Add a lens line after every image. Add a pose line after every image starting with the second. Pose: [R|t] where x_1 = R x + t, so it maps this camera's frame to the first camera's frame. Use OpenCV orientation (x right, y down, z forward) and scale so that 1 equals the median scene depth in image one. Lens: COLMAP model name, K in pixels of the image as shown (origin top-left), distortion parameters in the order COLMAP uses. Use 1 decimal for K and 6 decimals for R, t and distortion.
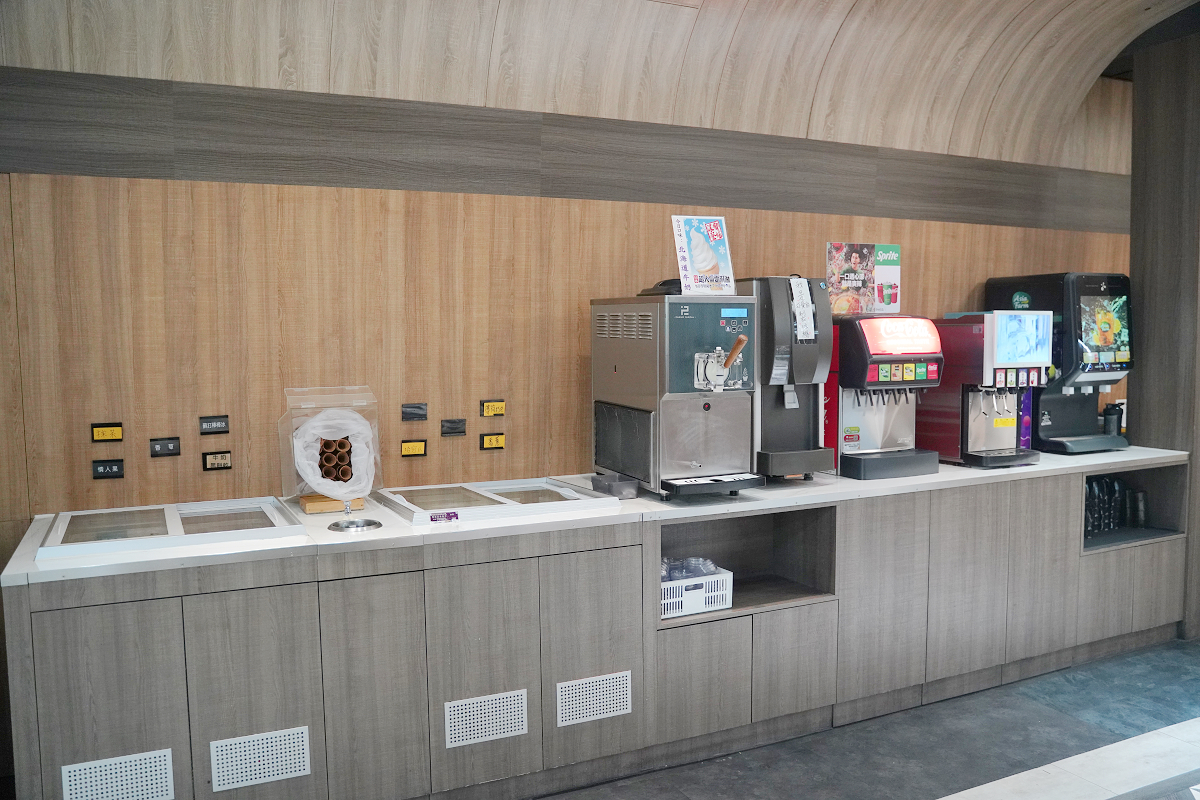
lens RADIAL K [[966.0, 0, 600.6], [0, 966.0, 402.0], [0, 0, 1]] dist [-0.106842, 0.072701]
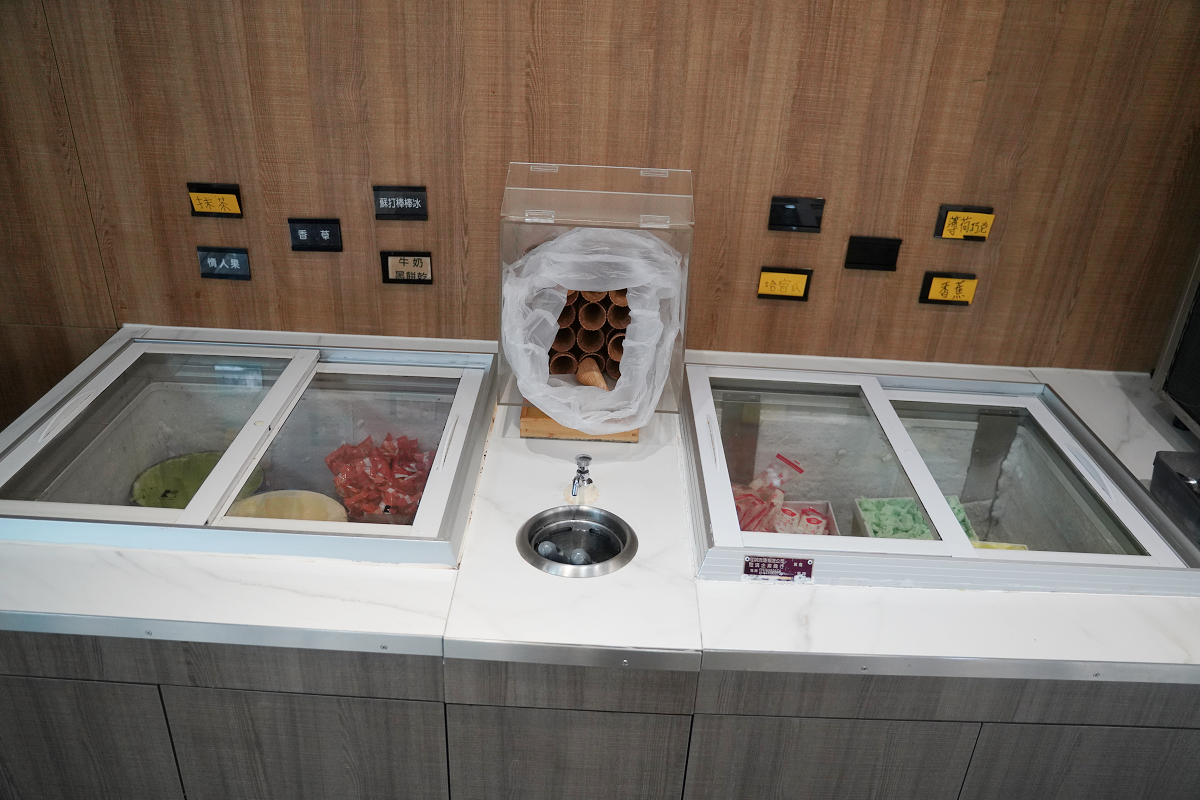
lens RADIAL K [[966.0, 0, 595.9], [0, 966.0, 402.2], [0, 0, 1]] dist [-0.106842, 0.072701]
pose [[0.887926, 0.253350, -0.383930, -0.080903], [-0.085171, 0.910772, 0.404030, -0.096757], [0.452033, -0.326049, 0.830276, 0.570912]]
